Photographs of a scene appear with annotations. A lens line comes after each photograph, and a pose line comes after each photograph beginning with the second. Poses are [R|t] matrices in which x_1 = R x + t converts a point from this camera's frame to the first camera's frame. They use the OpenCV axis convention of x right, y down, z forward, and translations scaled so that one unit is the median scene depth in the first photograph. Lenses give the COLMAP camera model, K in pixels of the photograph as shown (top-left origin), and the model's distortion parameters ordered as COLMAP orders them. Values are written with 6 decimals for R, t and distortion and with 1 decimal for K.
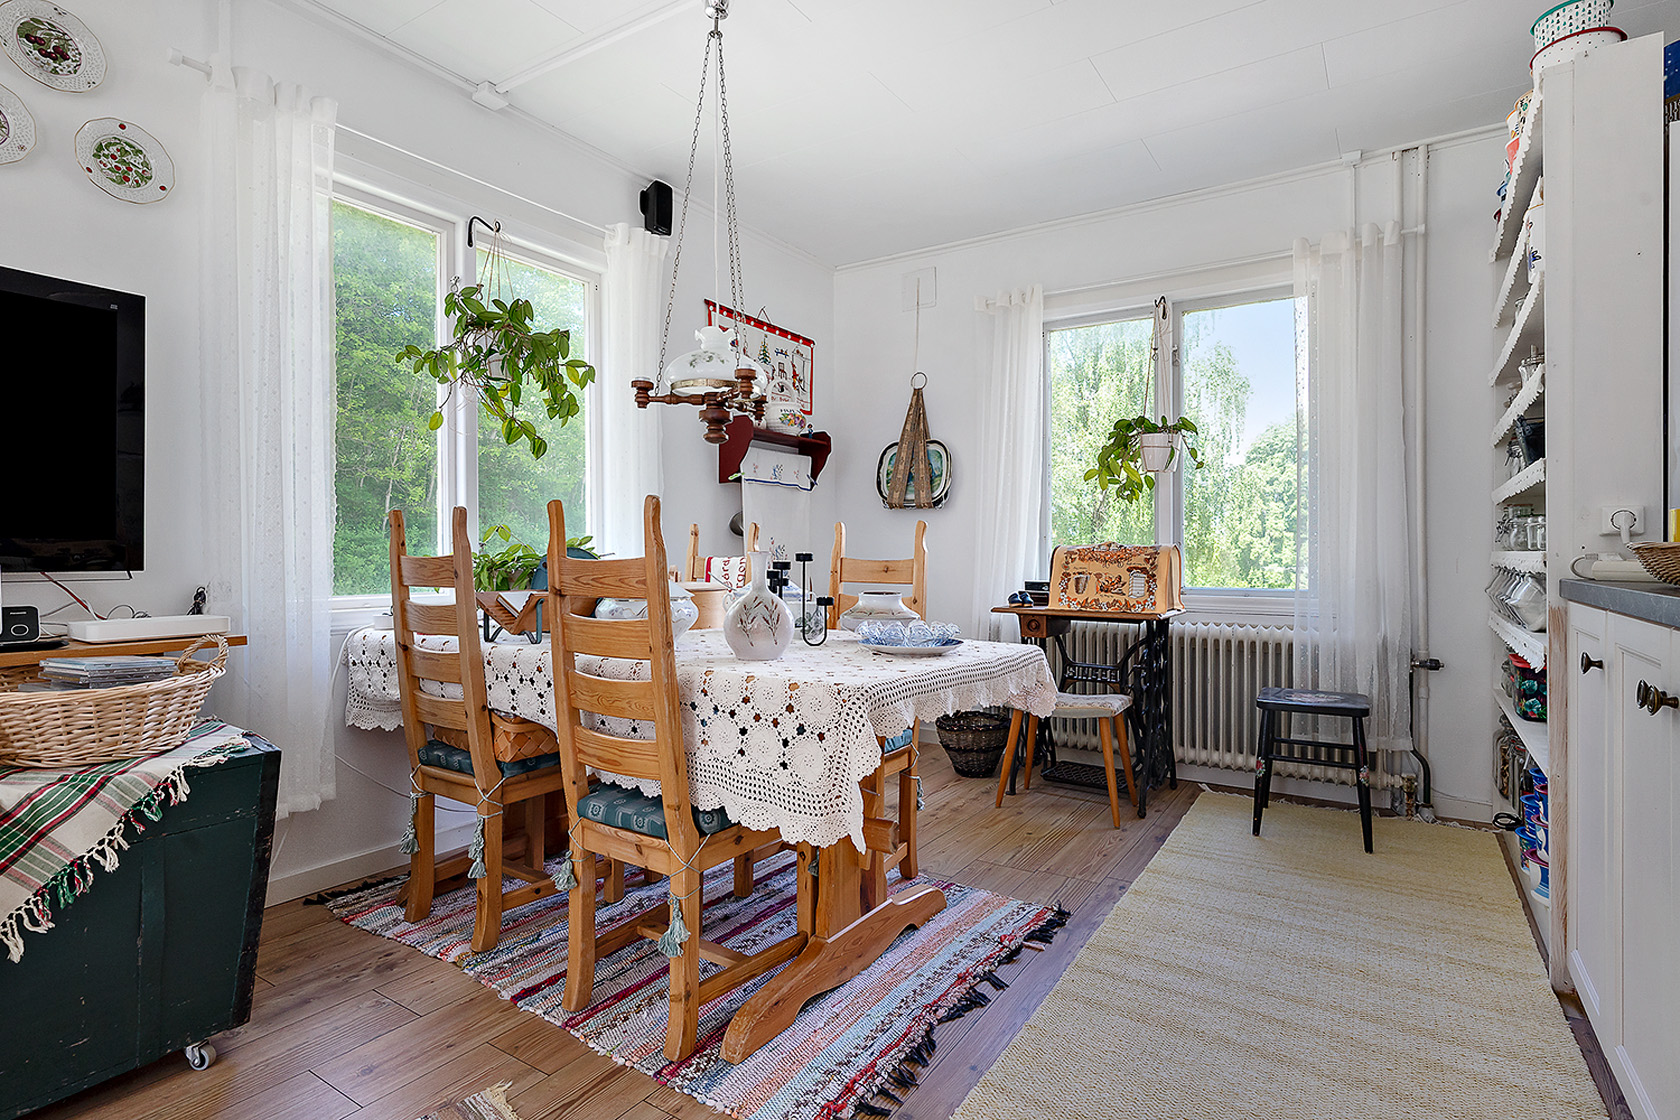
lens RADIAL K [[818.1, 0, 847.2], [0, 818.1, 565.7], [0, 0, 1]] dist [0.001448, -0.000152]
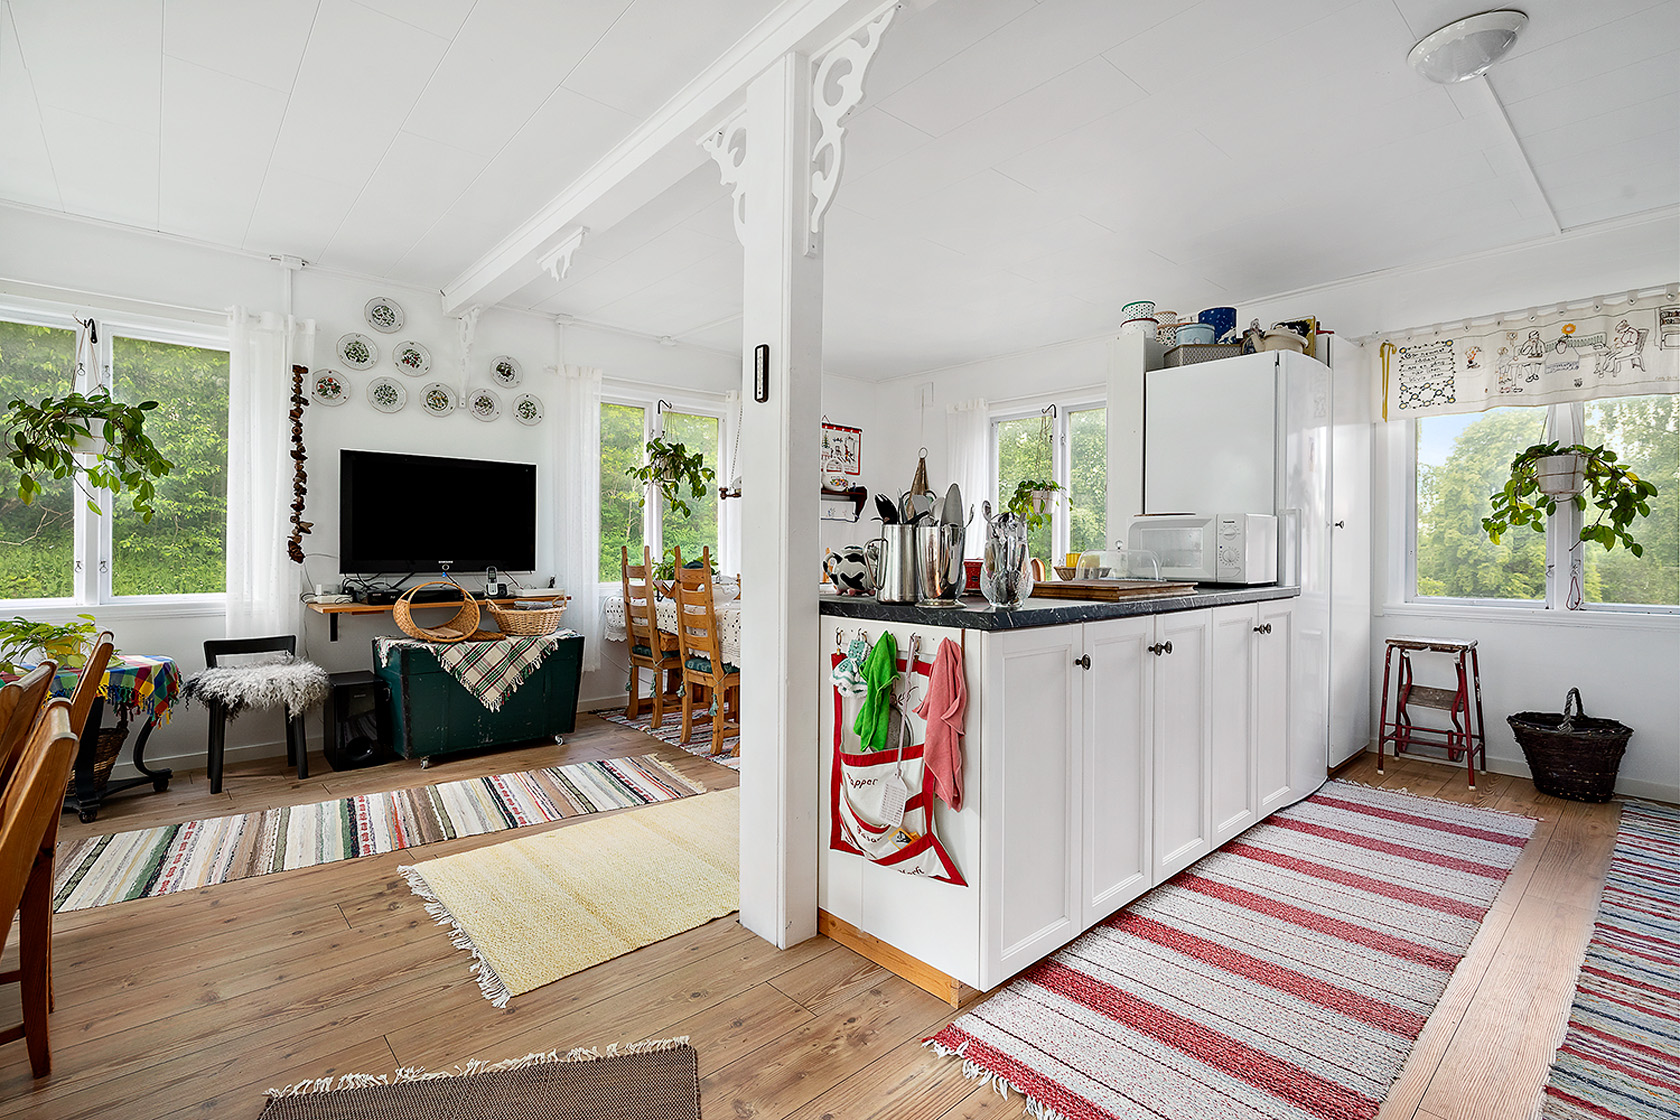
lens RADIAL K [[759.8, 0, 840.0], [0, 759.8, 560.0], [0, 0, 1]] dist [0.000446, 0.000091]
pose [[0.970099, 0.005279, -0.242654, 0.573351], [-0.005414, 0.999985, 0.000111, -0.029496], [0.242651, 0.001206, 0.970113, -0.956113]]
